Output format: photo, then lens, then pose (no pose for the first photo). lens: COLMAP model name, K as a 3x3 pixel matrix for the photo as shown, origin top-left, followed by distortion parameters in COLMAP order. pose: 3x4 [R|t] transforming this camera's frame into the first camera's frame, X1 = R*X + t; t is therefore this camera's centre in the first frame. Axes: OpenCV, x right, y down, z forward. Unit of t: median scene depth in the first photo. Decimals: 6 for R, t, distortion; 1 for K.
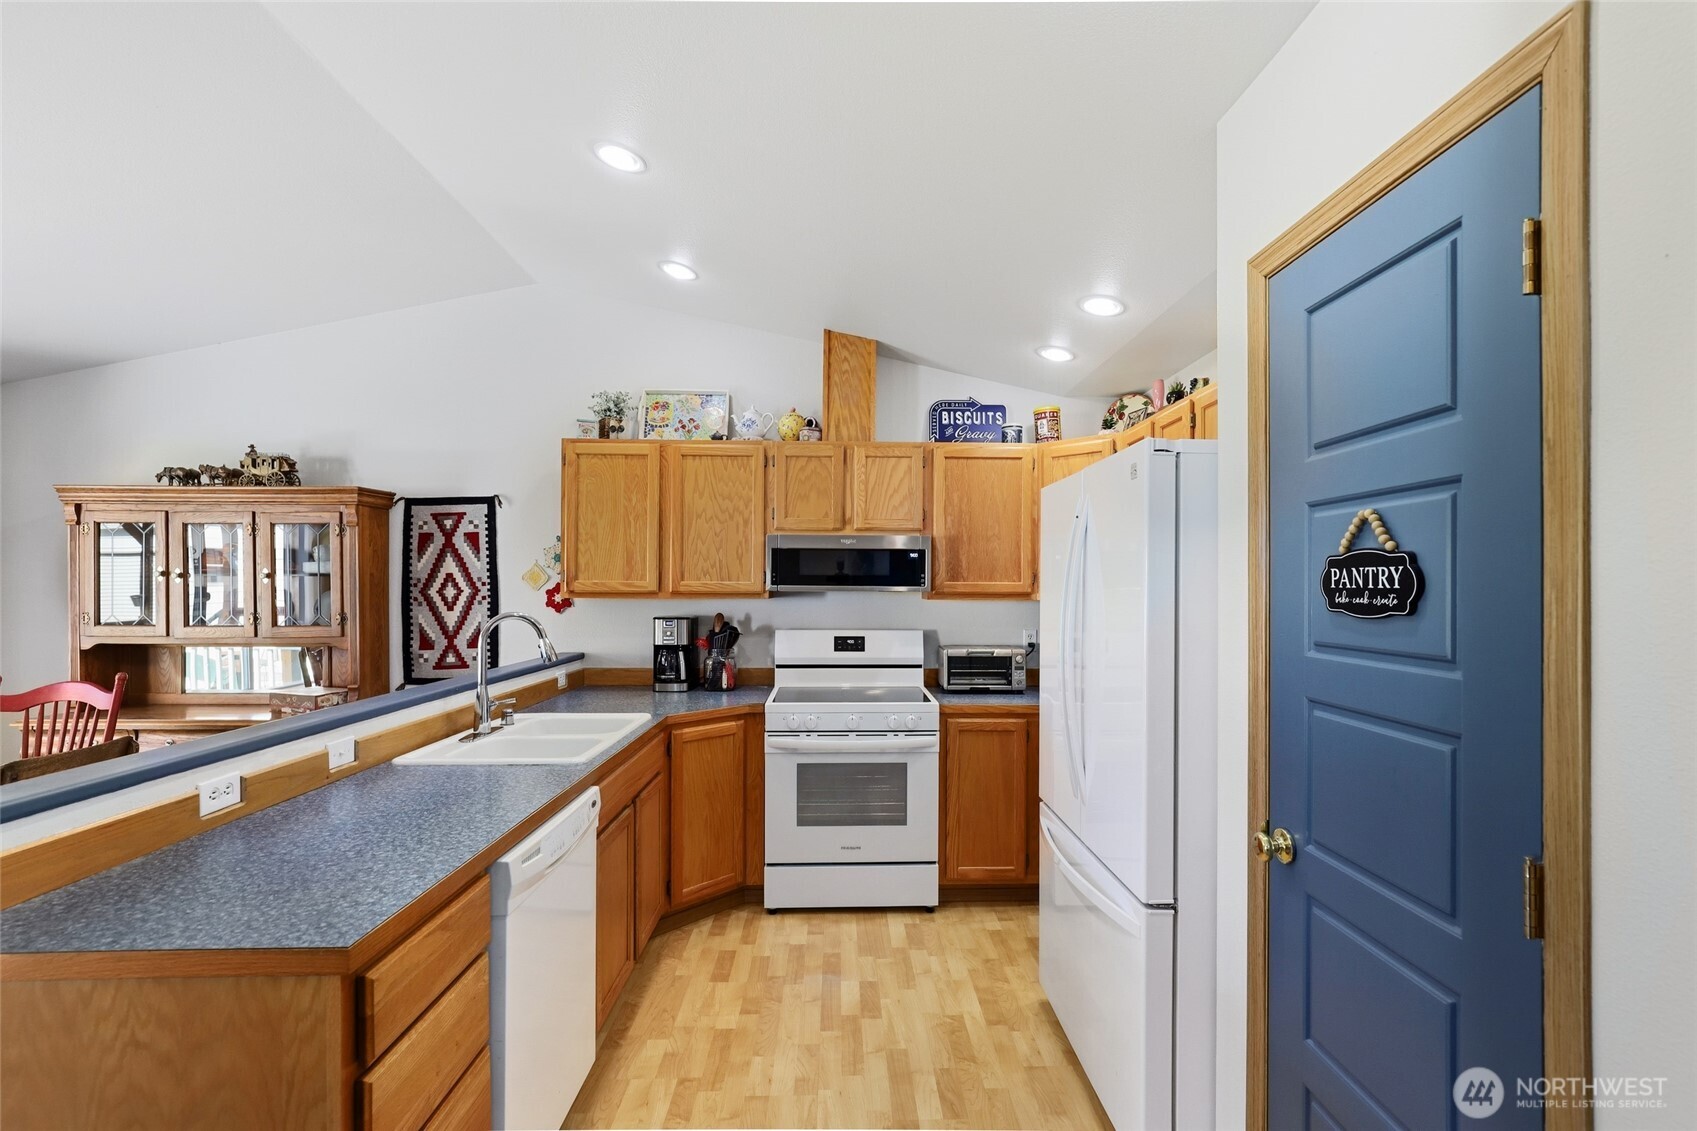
lens RADIAL K [[774.7, 0, 860.8], [0, 774.7, 581.9], [0, 0, 1]] dist [-0.008501, 0.000546]
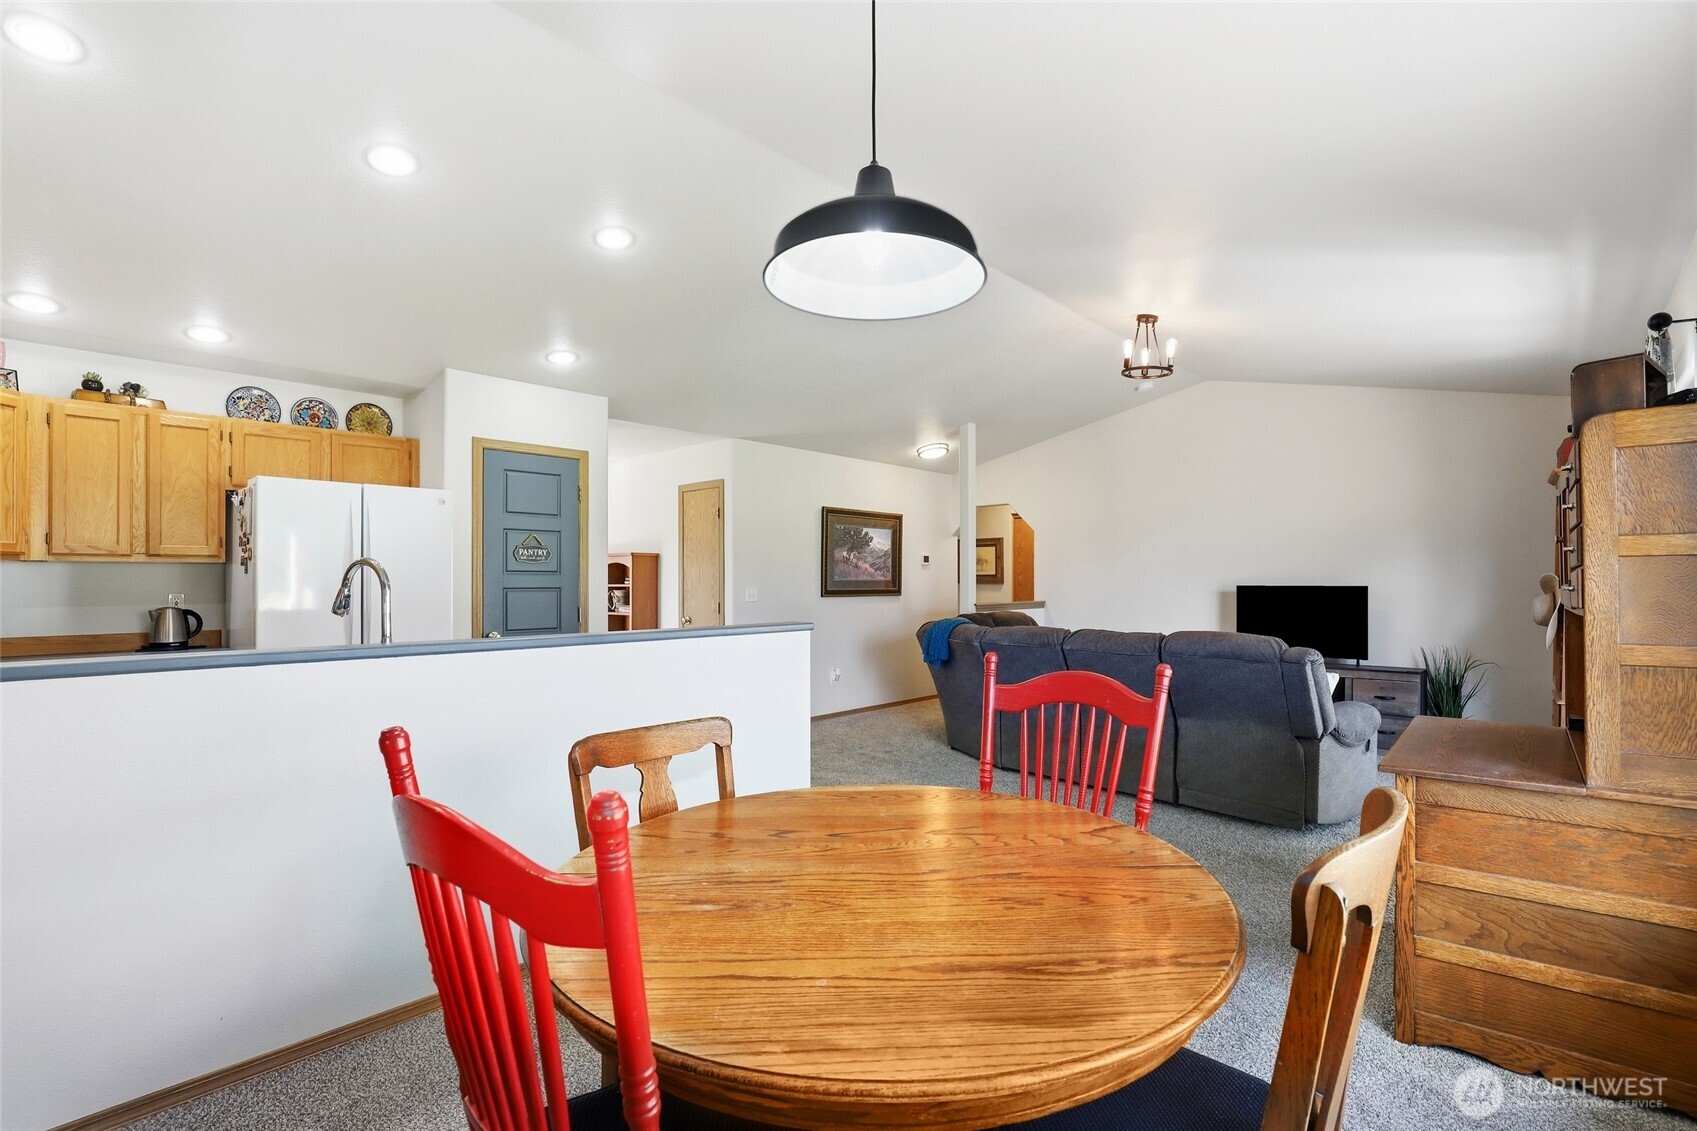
lens RADIAL K [[785.2, 0, 859.1], [0, 785.2, 577.0], [0, 0, 1]] dist [-0.037192, 0.007365]
pose [[-0.720042, 0.002466, 0.693926, -1.051273], [-0.004432, 0.999957, -0.008152, 0.046871], [-0.693917, -0.008945, -0.720000, 0.878399]]
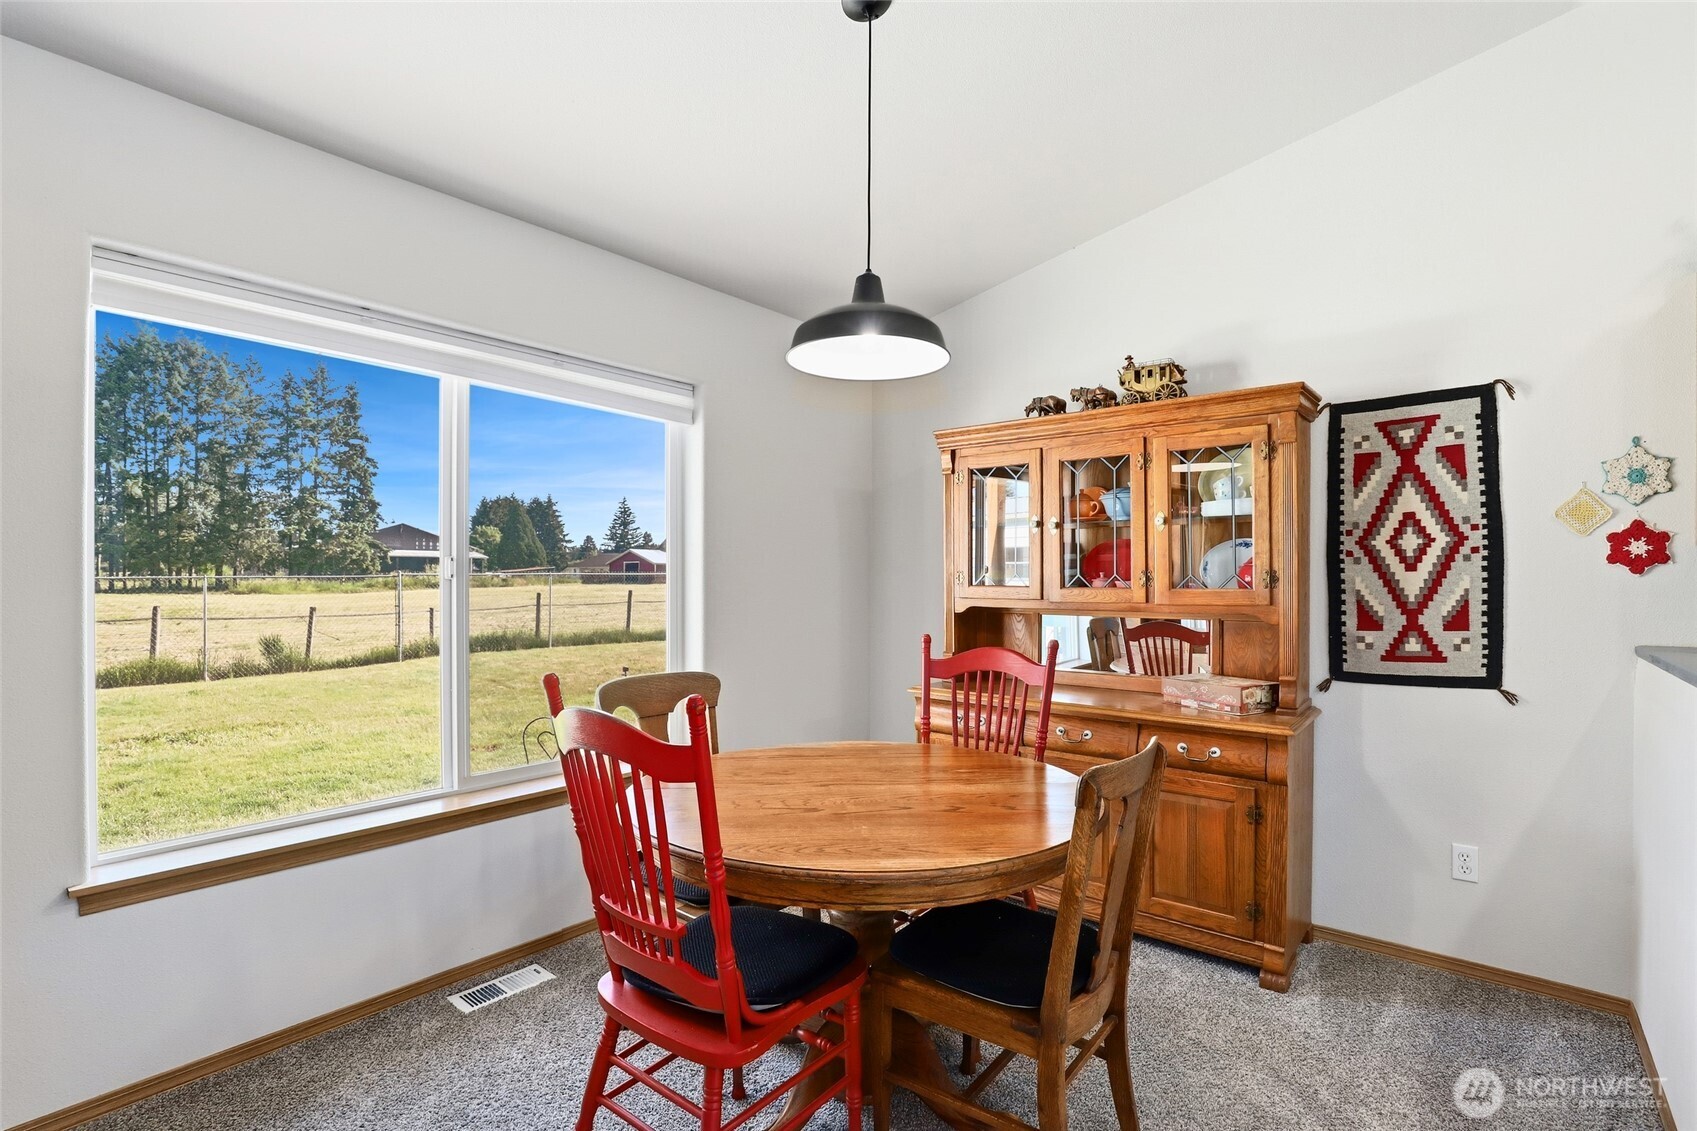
lens RADIAL K [[783.4, 0, 858.6], [0, 783.4, 582.4], [0, 0, 1]] dist [-0.040494, 0.008093]
pose [[0.753287, 0.003334, -0.657683, -0.477768], [0.001694, 0.999974, 0.007009, 0.043453], [0.657689, -0.006394, 0.753262, 0.229299]]
